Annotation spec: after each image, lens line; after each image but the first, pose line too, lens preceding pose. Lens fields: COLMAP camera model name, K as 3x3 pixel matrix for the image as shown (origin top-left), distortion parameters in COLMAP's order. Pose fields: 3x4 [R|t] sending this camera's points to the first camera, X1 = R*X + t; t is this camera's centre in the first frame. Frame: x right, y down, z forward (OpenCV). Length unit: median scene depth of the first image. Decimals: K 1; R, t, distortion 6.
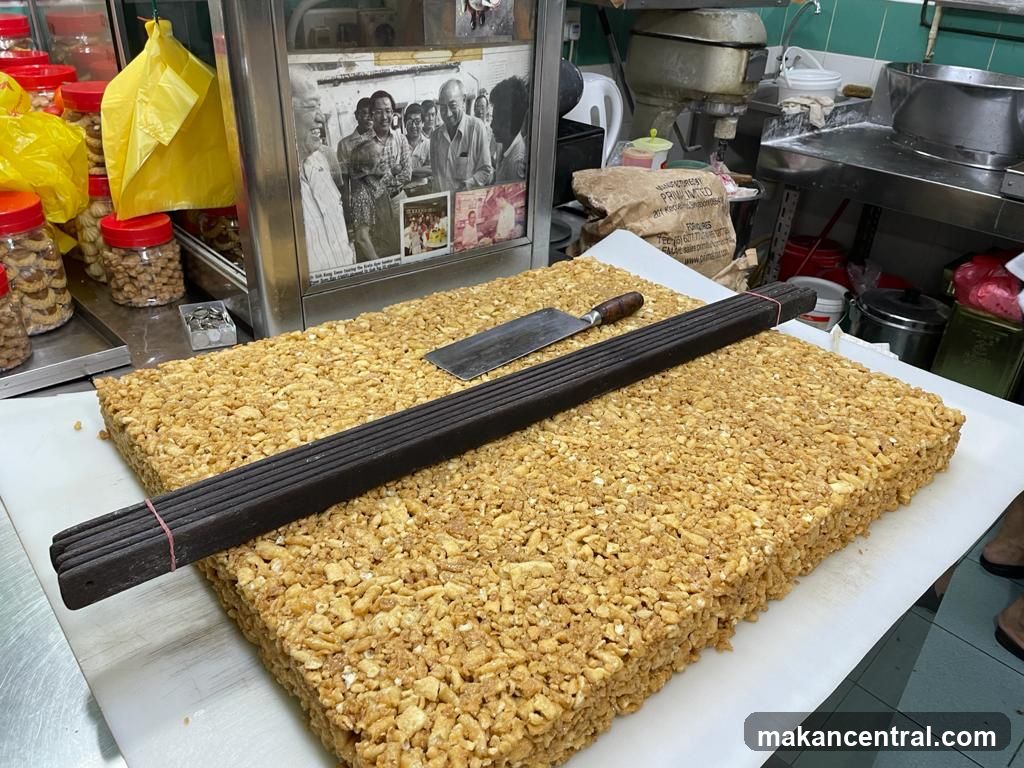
lens RADIAL K [[798.6, 0, 513.1], [0, 798.6, 395.6], [0, 0, 1]] dist [0.058027, -0.095794]
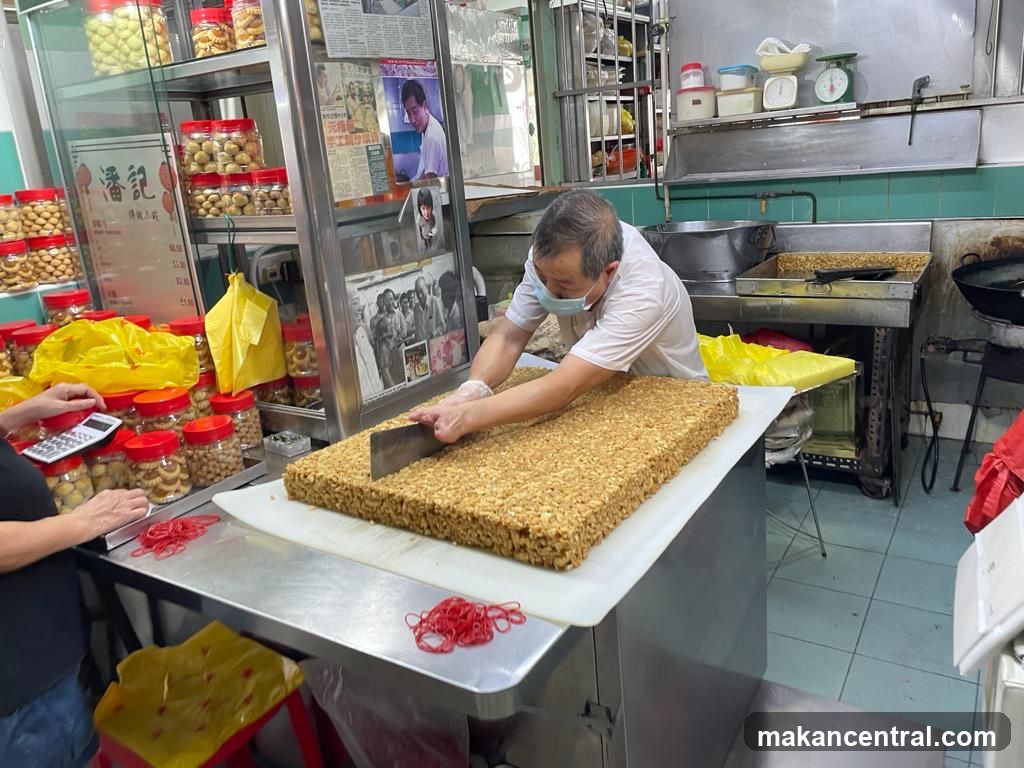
lens RADIAL K [[786.0, 0, 512.1], [0, 786.0, 383.5], [0, 0, 1]] dist [0.003695, 0.002396]
pose [[0.956813, -0.196305, 0.214413, -0.289648], [0.241471, 0.947369, -0.210197, 0.224515], [-0.161866, 0.252894, 0.953857, -0.580452]]
